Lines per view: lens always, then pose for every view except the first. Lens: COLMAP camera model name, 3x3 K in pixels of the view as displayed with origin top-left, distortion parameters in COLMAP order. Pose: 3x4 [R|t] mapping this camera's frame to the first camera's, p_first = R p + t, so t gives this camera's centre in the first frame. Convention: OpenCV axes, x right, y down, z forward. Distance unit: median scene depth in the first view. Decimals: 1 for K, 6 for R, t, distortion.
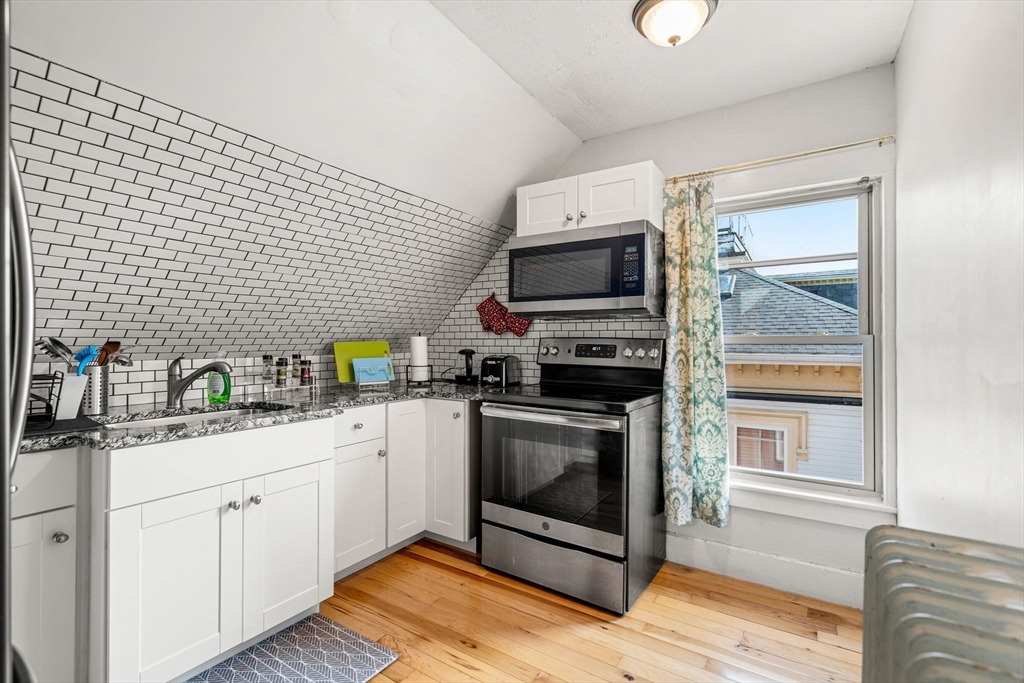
lens RADIAL K [[470.9, 0, 503.7], [0, 470.9, 340.4], [0, 0, 1]] dist [0.001312, -0.000017]
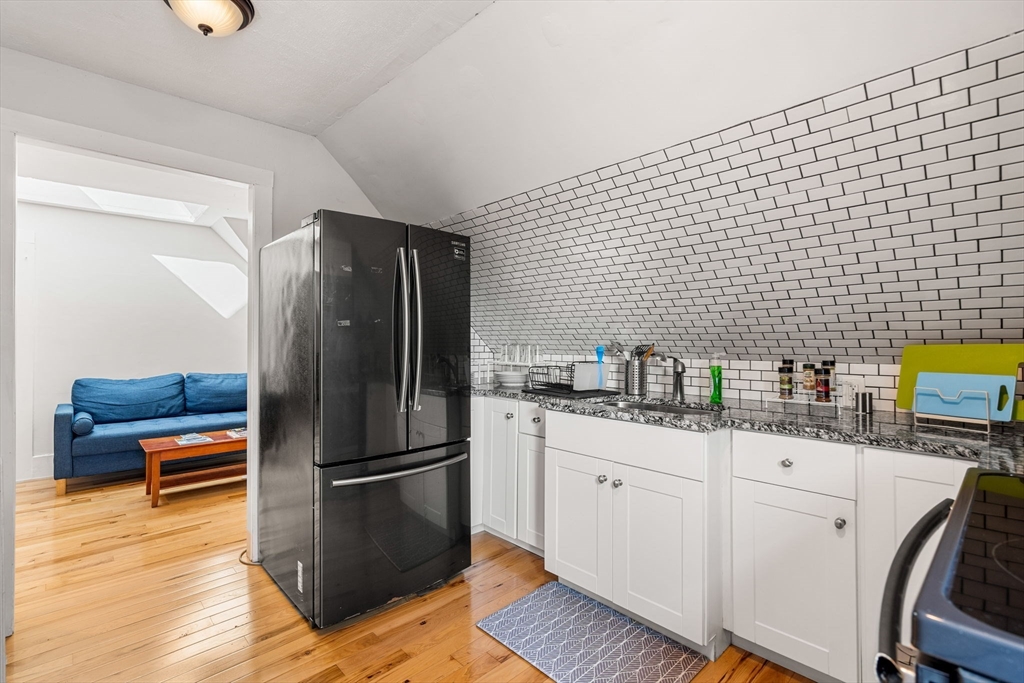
lens RADIAL K [[470.9, 0, 503.7], [0, 470.9, 339.1], [0, 0, 1]] dist [0.001312, -0.000017]
pose [[-0.240202, -0.007012, -0.970697, 0.514598], [0.000165, 0.999974, -0.007264, 0.000684], [0.970723, -0.001905, -0.240195, 0.815889]]
